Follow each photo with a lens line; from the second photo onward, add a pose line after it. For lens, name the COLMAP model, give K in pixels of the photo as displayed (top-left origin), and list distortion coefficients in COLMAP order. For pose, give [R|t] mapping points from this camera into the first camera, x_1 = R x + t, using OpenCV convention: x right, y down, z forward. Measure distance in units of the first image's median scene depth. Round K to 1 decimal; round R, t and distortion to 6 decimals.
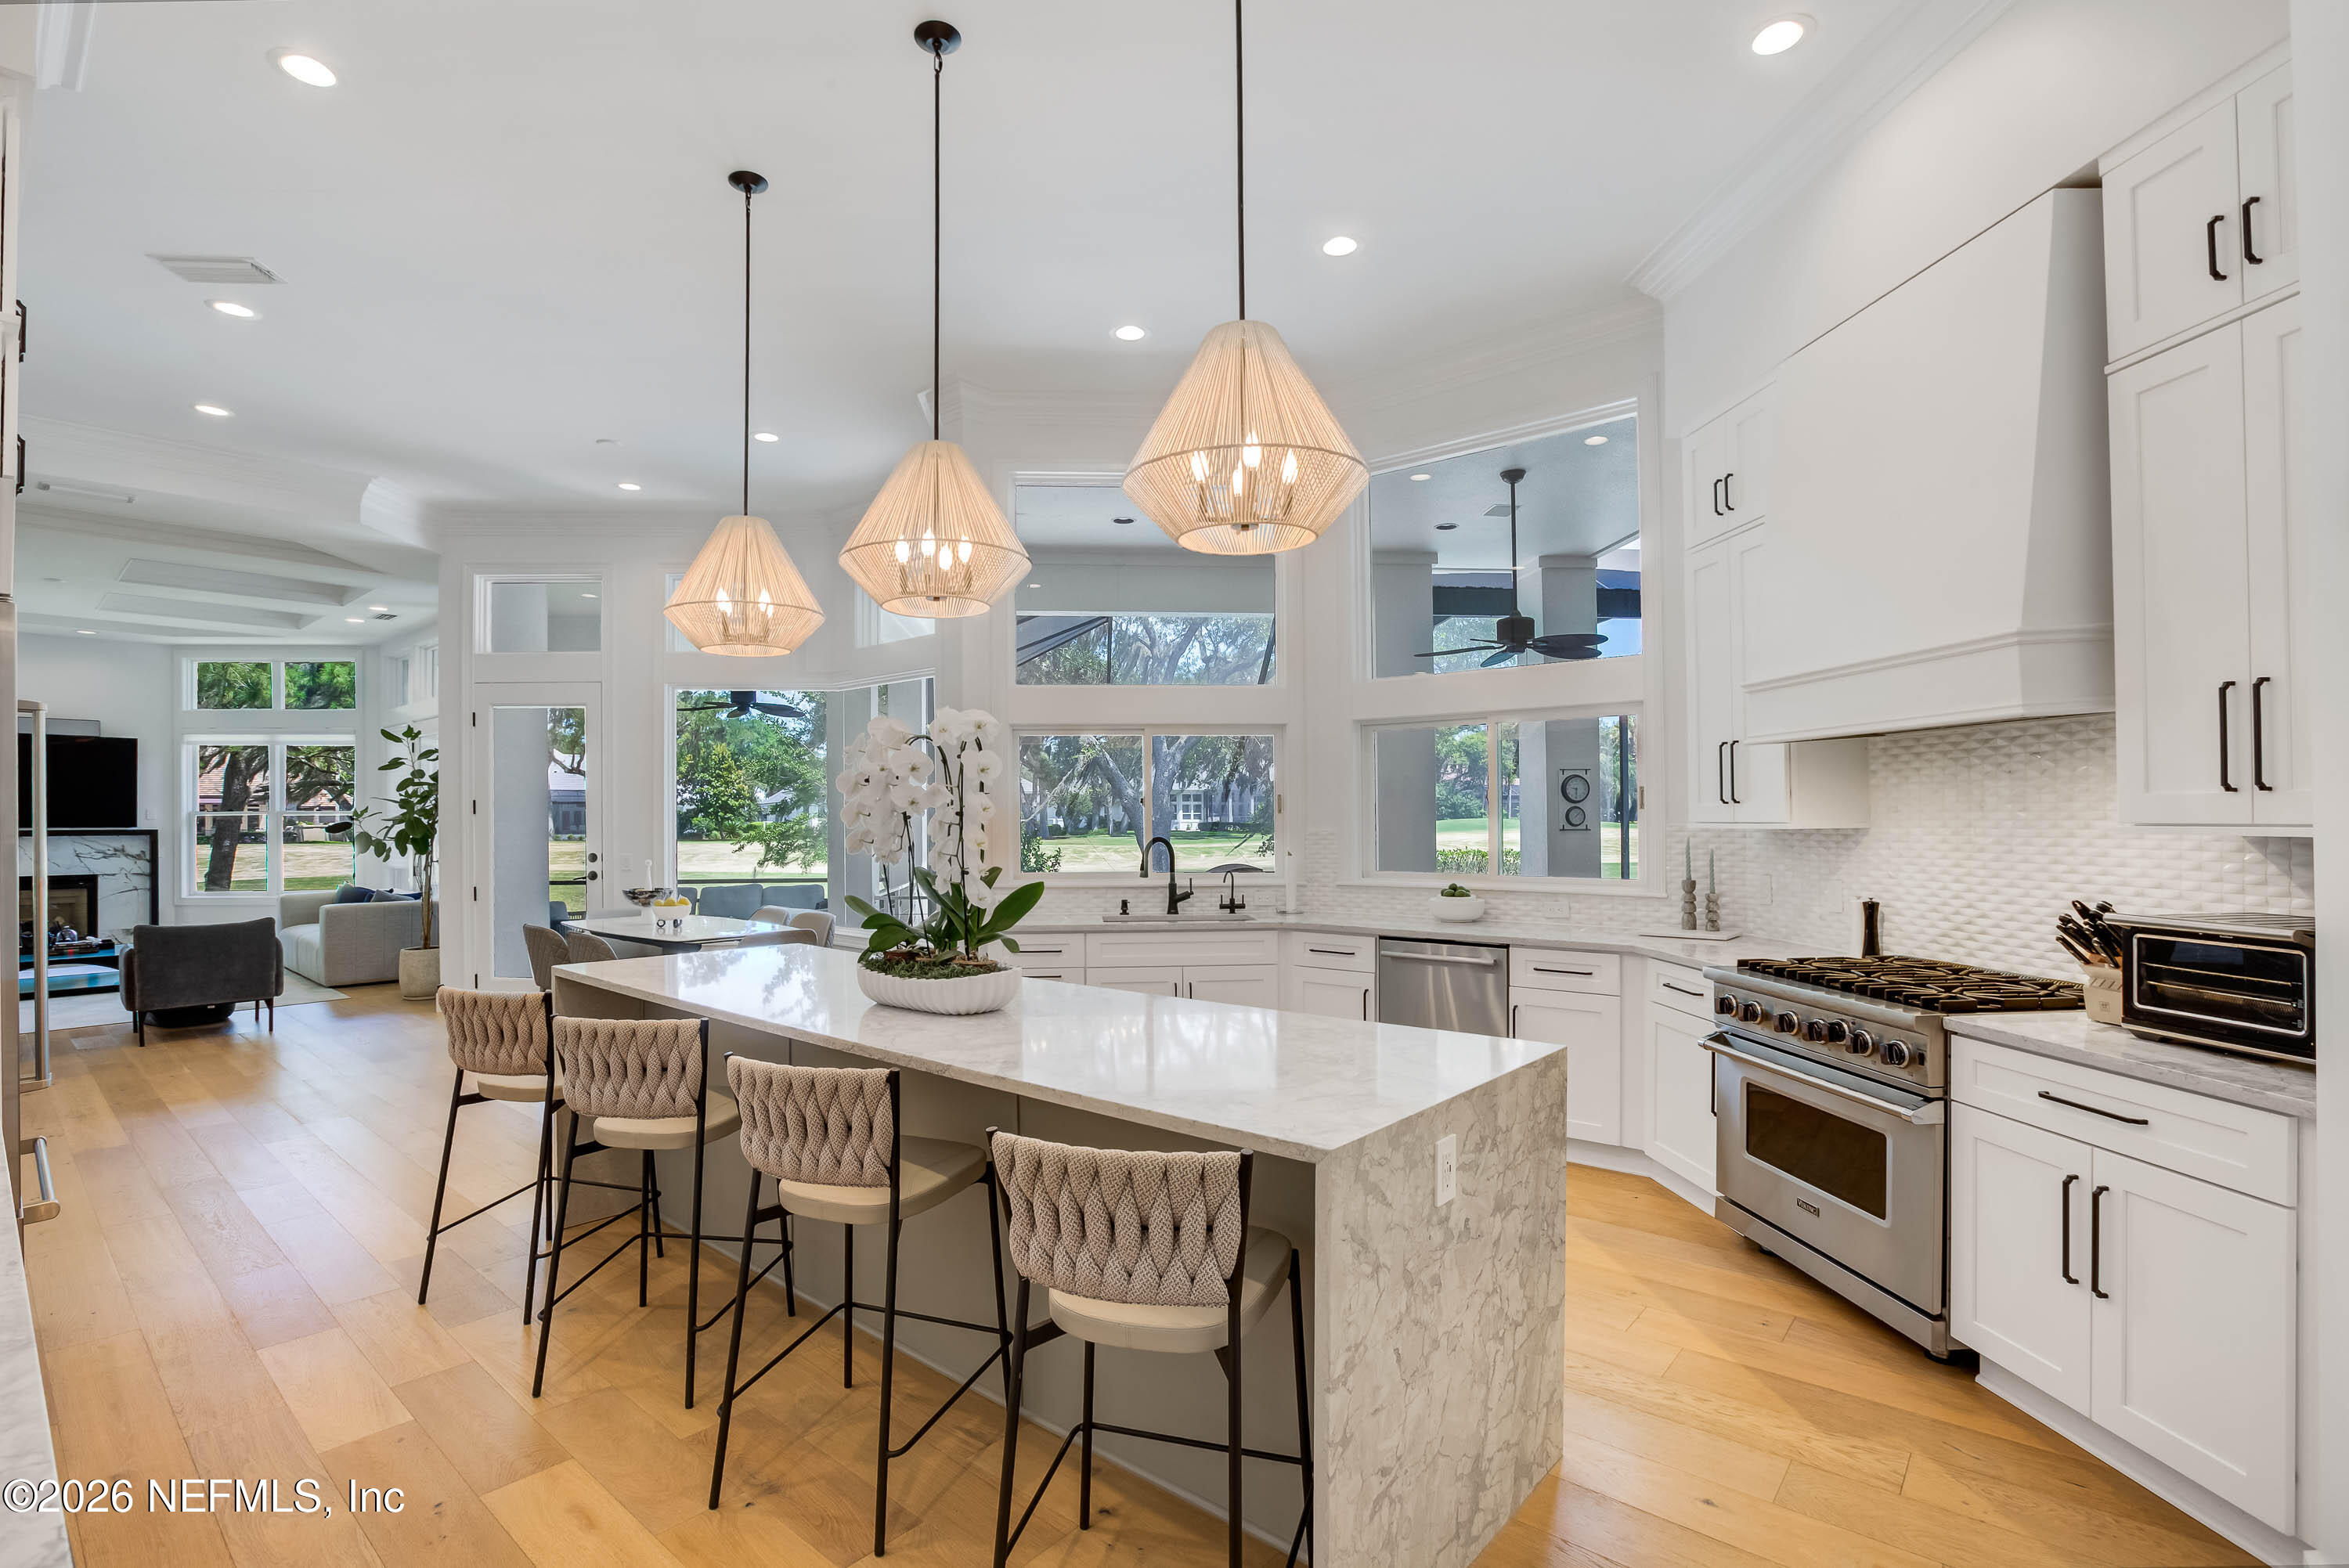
lens RADIAL K [[1089.1, 0, 1181.0], [0, 1089.1, 807.1], [0, 0, 1]] dist [-0.019502, 0.001940]
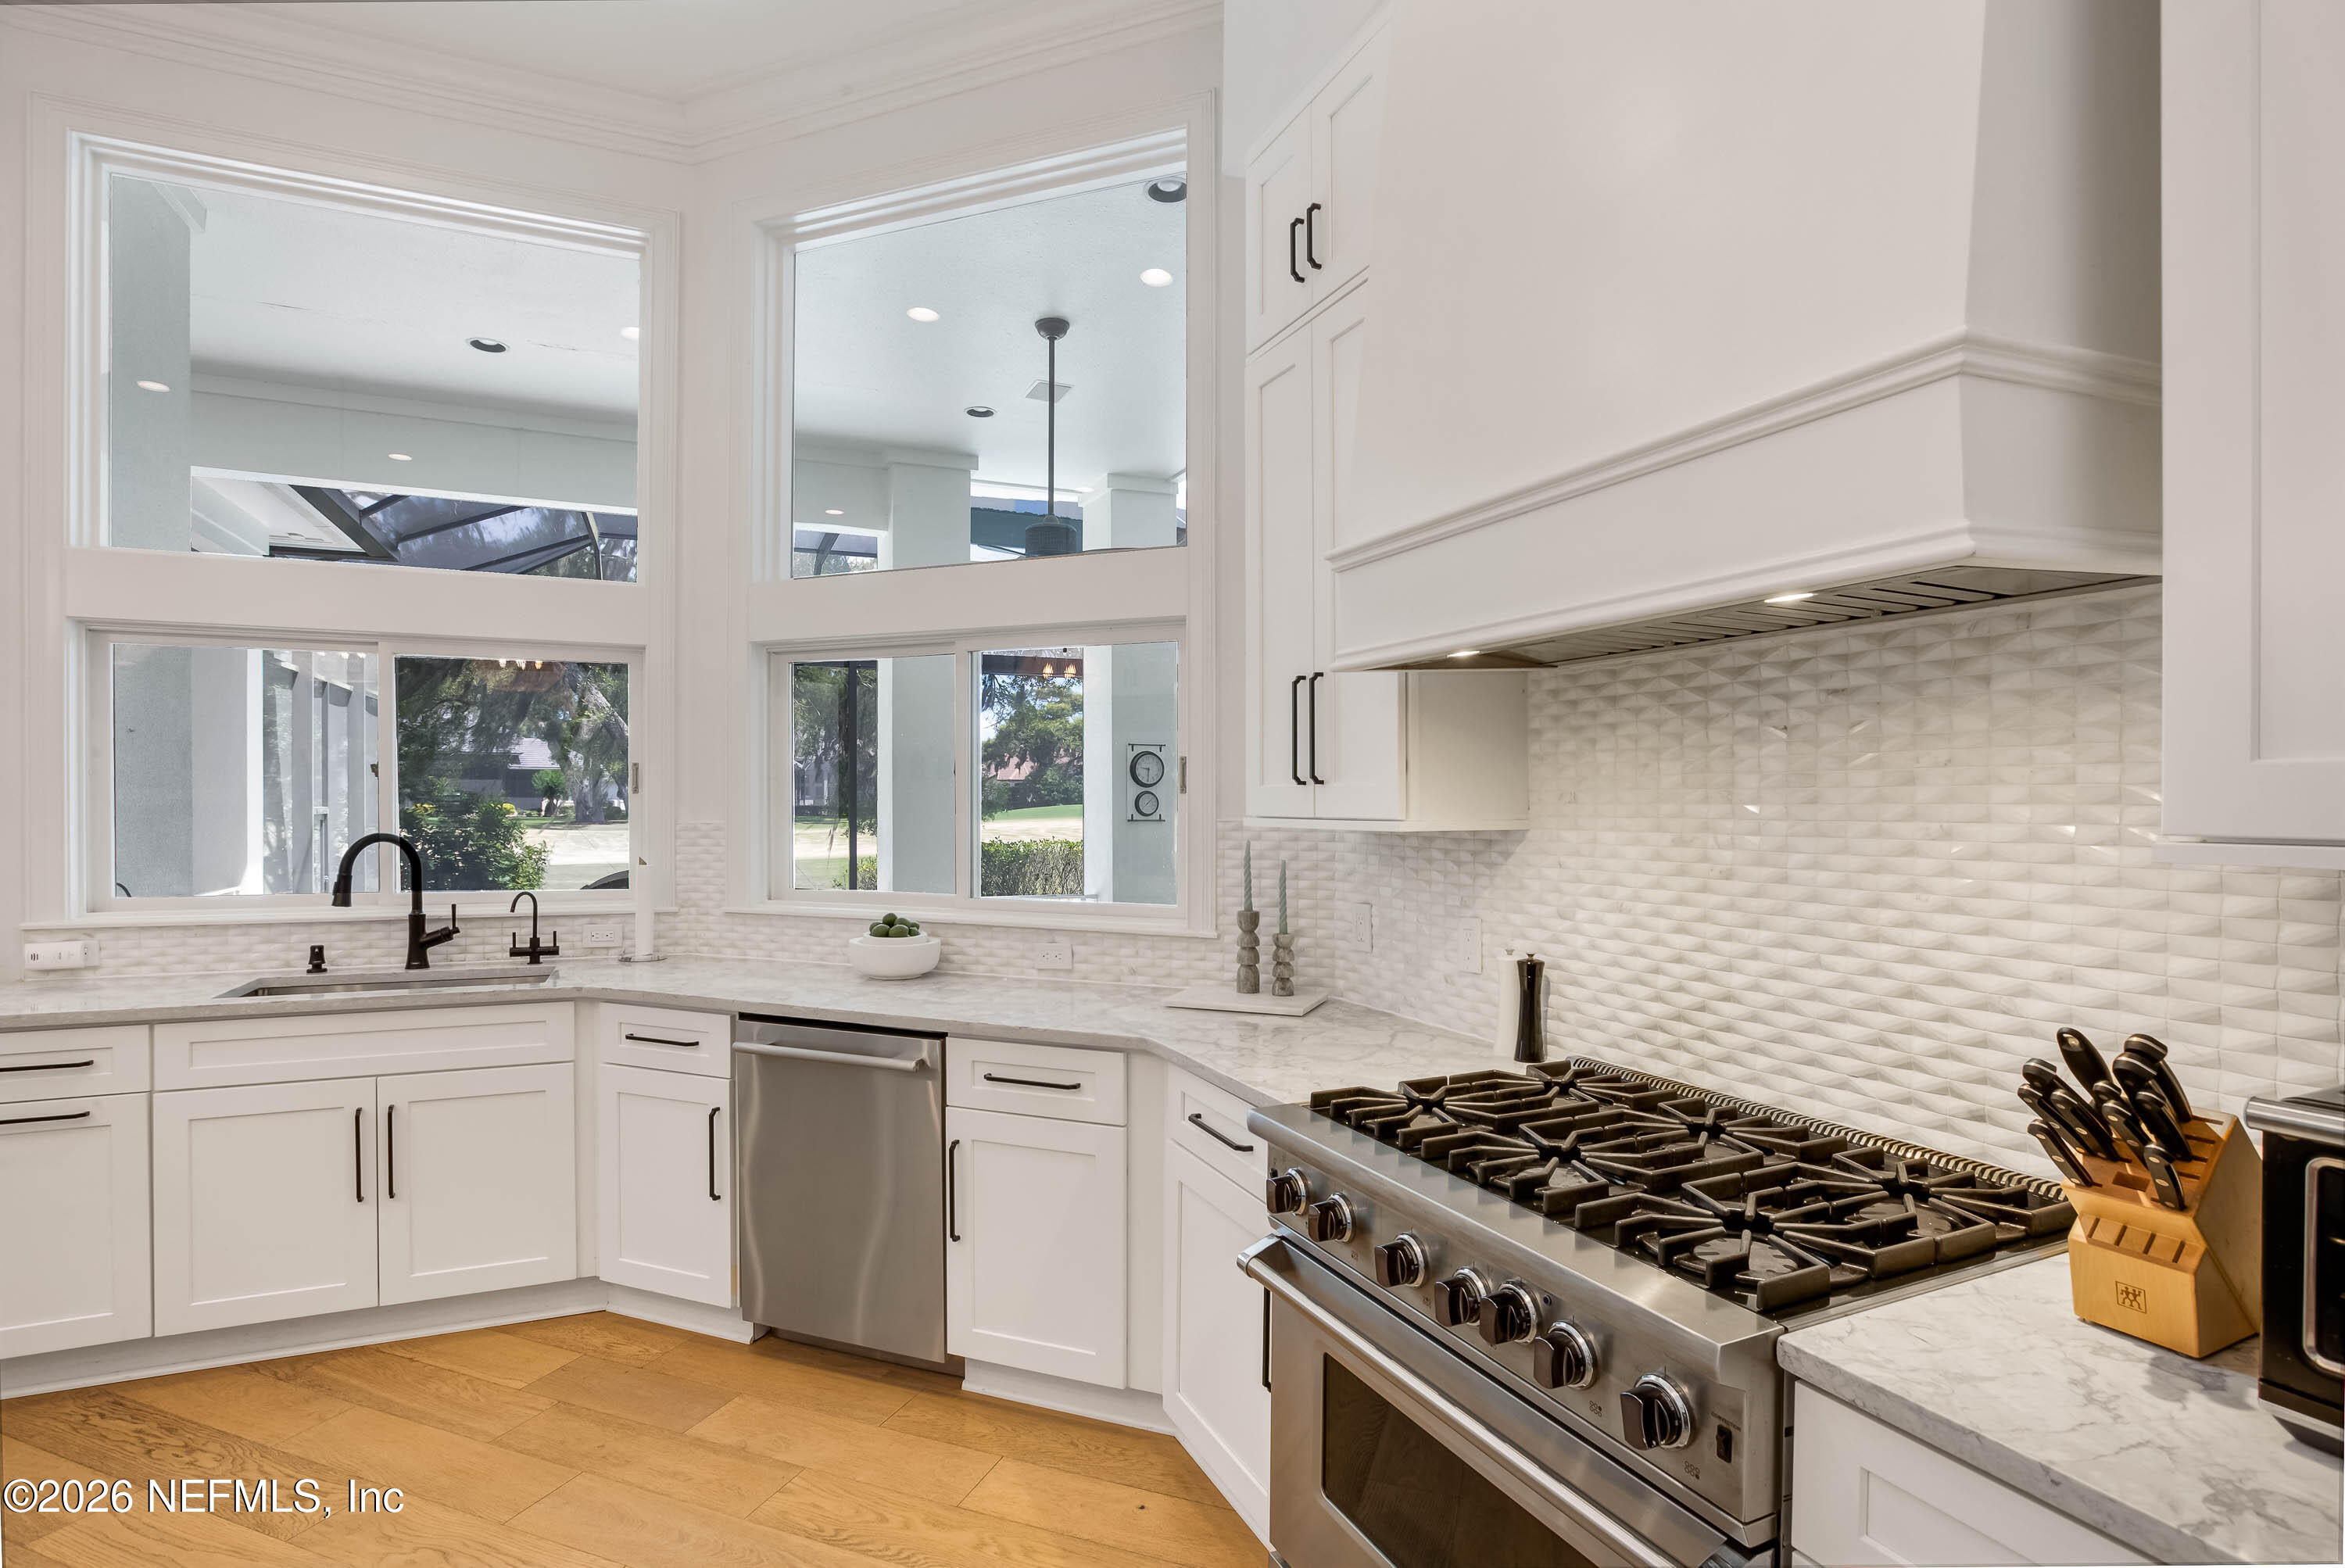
lens RADIAL K [[1131.8, 0, 1157.5], [0, 1131.8, 788.4], [0, 0, 1]] dist [-0.026874, -0.000014]
pose [[0.950003, 0.015100, 0.311876, 0.278692], [-0.014232, 0.999886, -0.005059, 0.003456], [-0.311917, 0.000368, 0.950109, 0.521386]]
